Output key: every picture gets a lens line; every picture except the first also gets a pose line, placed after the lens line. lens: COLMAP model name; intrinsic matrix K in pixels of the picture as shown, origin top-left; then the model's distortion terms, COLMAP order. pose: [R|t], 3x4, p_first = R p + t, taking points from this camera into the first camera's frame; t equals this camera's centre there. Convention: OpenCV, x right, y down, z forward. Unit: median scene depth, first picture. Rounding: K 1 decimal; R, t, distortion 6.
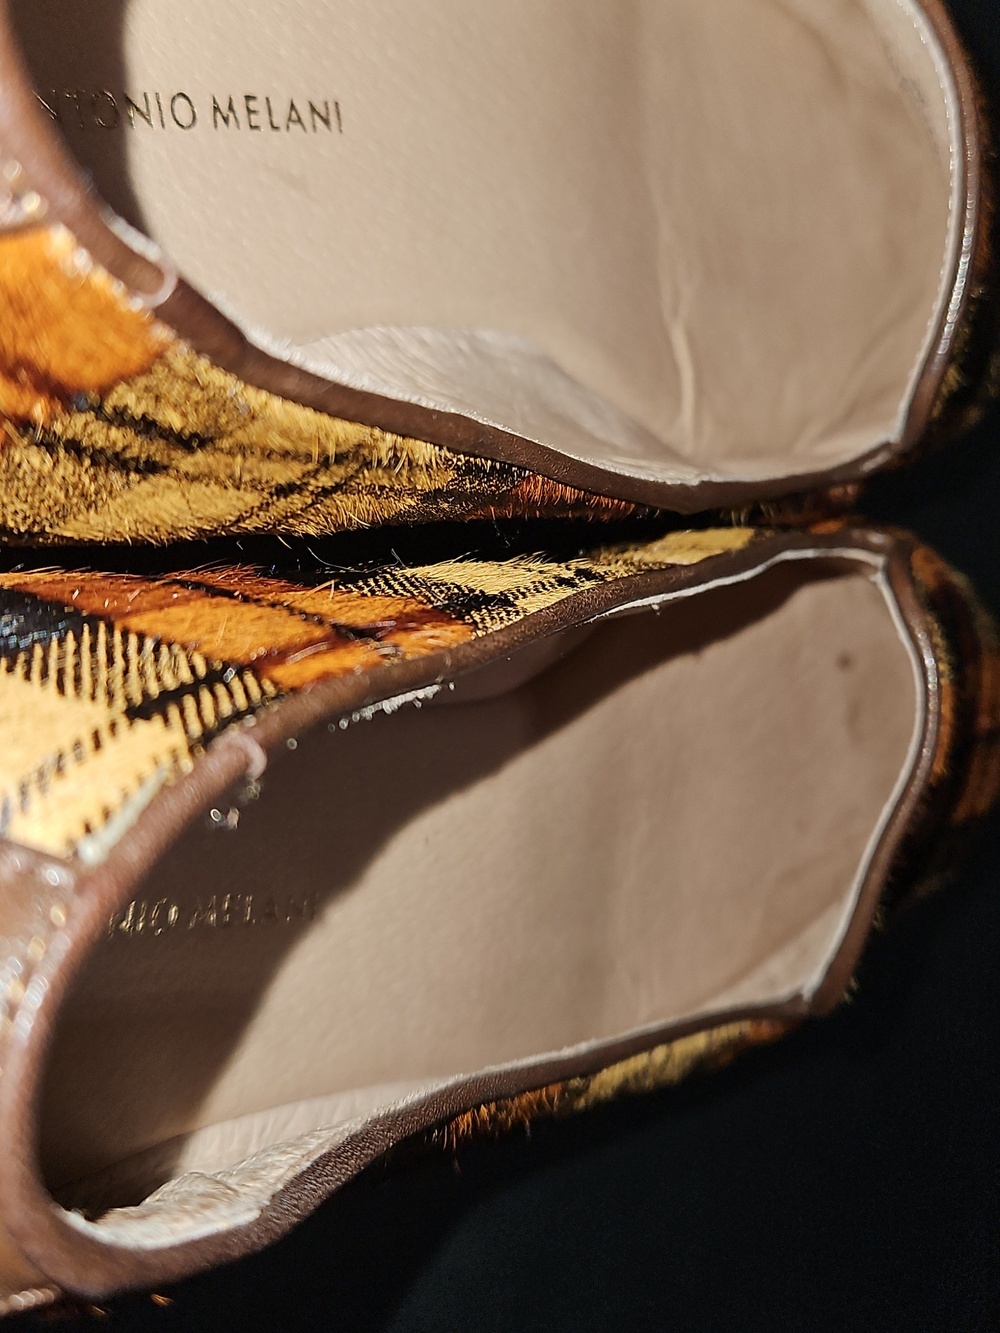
lens RADIAL K [[1642.7, 0, 494.0], [0, 1642.7, 715.6], [0, 0, 1]] dist [0.085735, -0.134509]
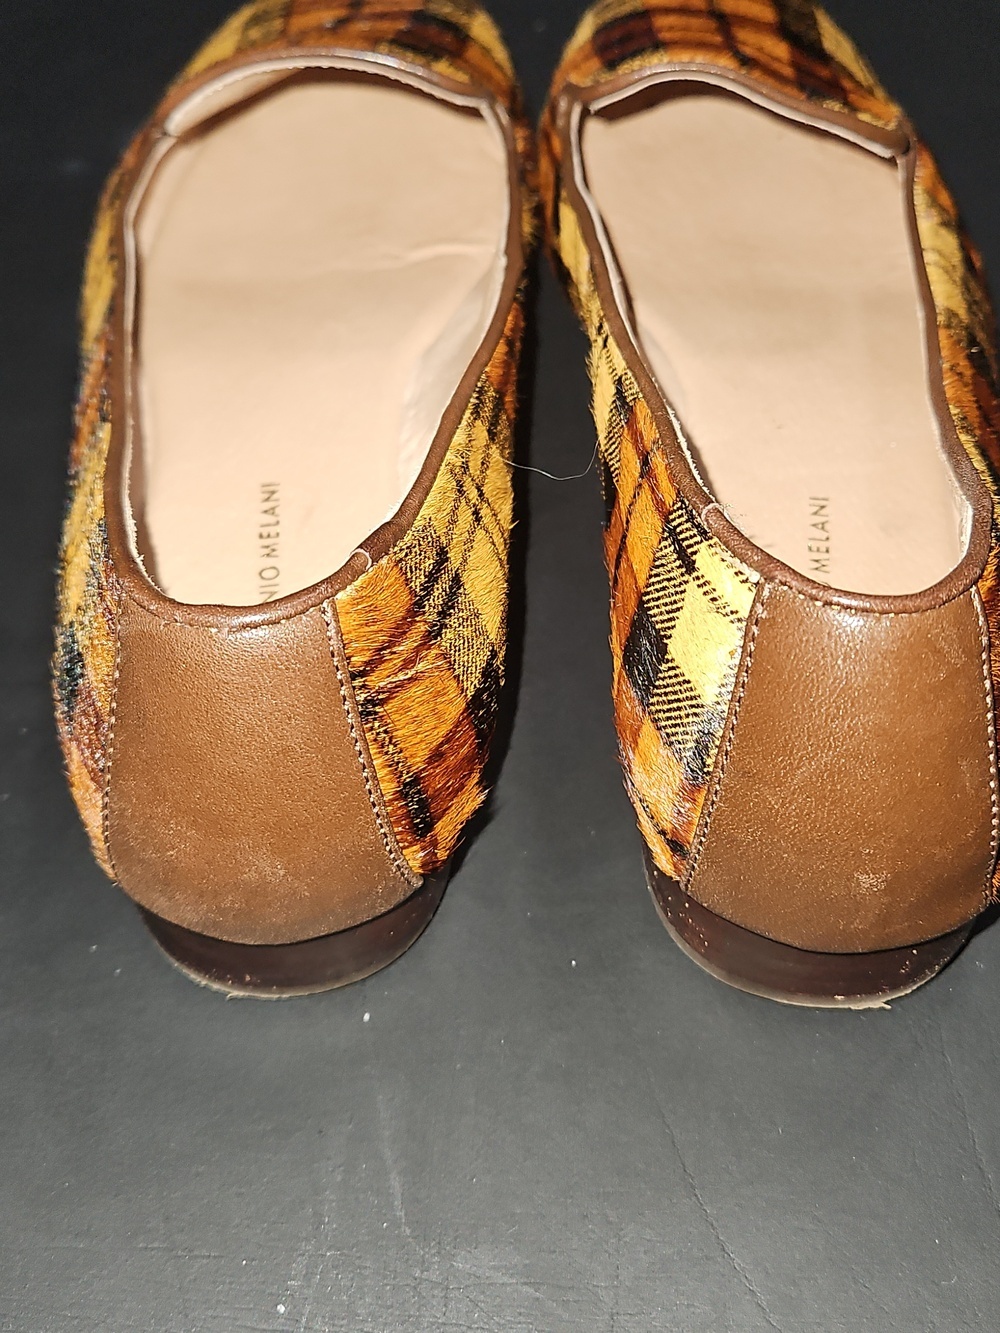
lens RADIAL K [[1642.7, 0, 494.0], [0, 1642.7, 715.6], [0, 0, 1]] dist [0.085735, -0.134509]
pose [[-0.031292, -0.979894, -0.197051, 0.010932], [0.992927, -0.007886, -0.118463, -0.002669], [0.114528, -0.199364, 0.973210, -0.903551]]
